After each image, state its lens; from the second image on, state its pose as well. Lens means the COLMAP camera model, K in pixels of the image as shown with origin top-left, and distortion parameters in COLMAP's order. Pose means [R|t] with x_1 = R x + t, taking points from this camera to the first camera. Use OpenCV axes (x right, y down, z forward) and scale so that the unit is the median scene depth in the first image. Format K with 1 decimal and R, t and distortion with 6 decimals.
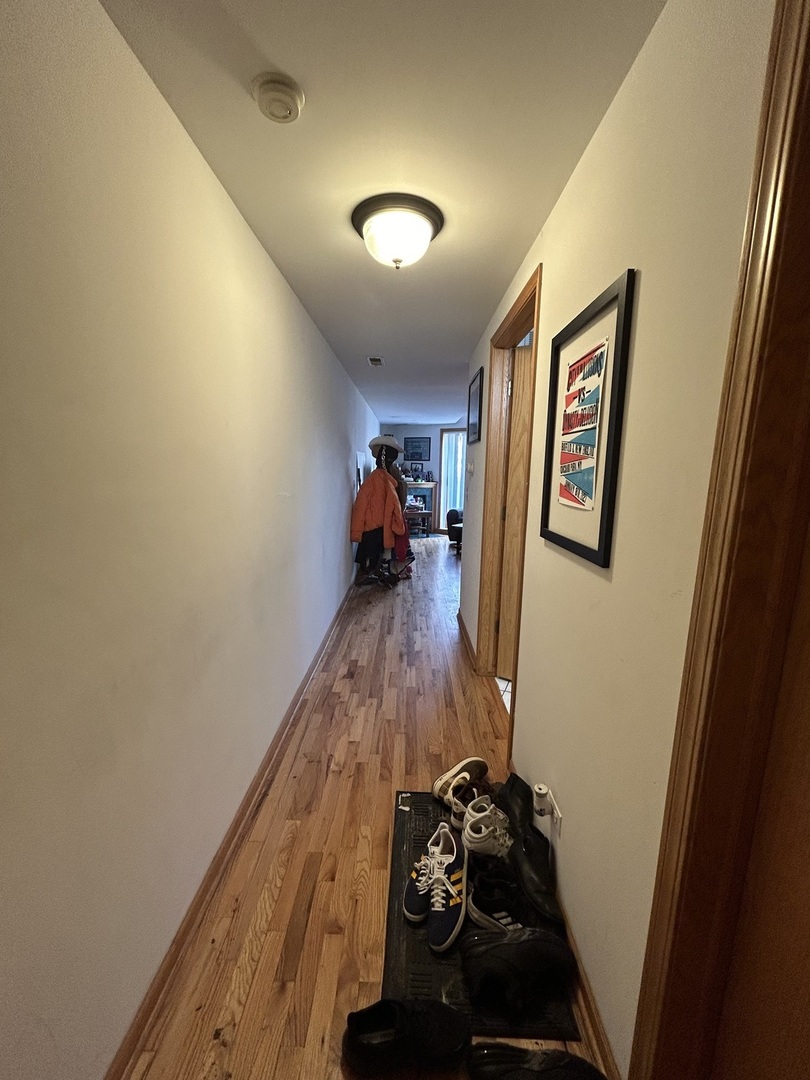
lens RADIAL K [[428.0, 0, 403.7], [0, 428.0, 543.9], [0, 0, 1]] dist [0.000068, -0.000003]
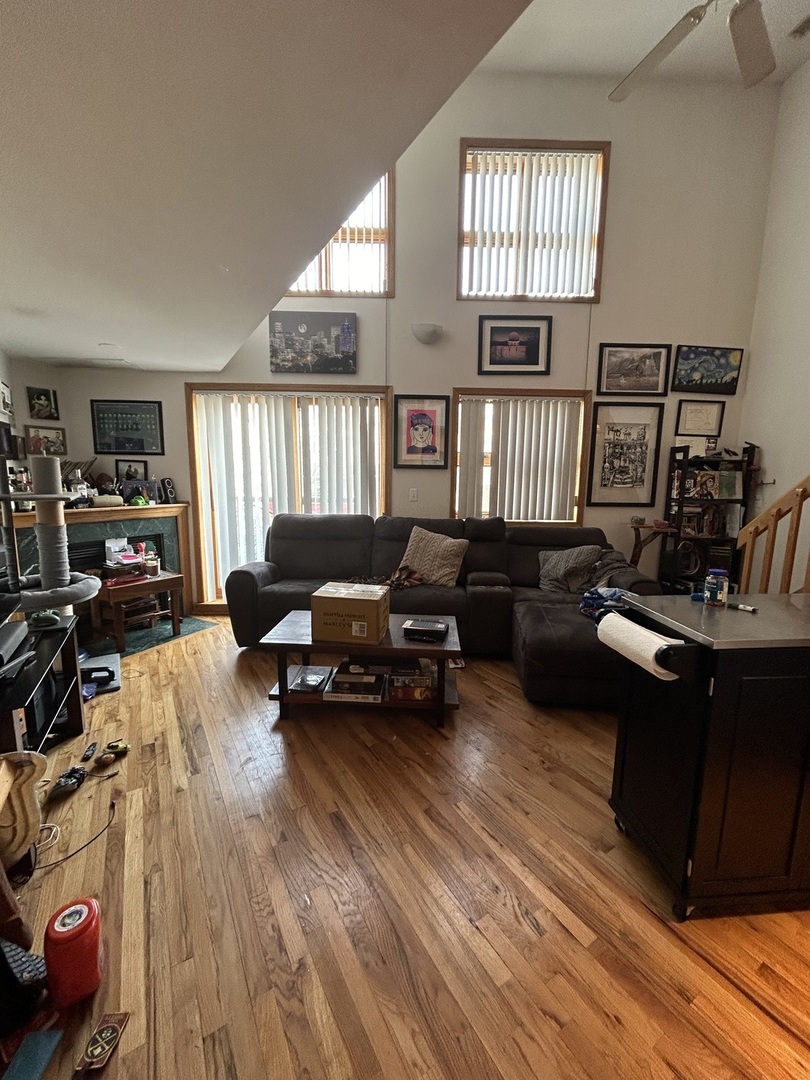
lens RADIAL K [[428.0, 0, 410.3], [0, 428.0, 541.0], [0, 0, 1]] dist [0.000068, -0.000003]
pose [[0.837950, -0.085847, 0.538953, 0.028476], [0.092227, 0.995622, 0.015194, -0.091092], [-0.537898, 0.036974, 0.842199, 0.503978]]
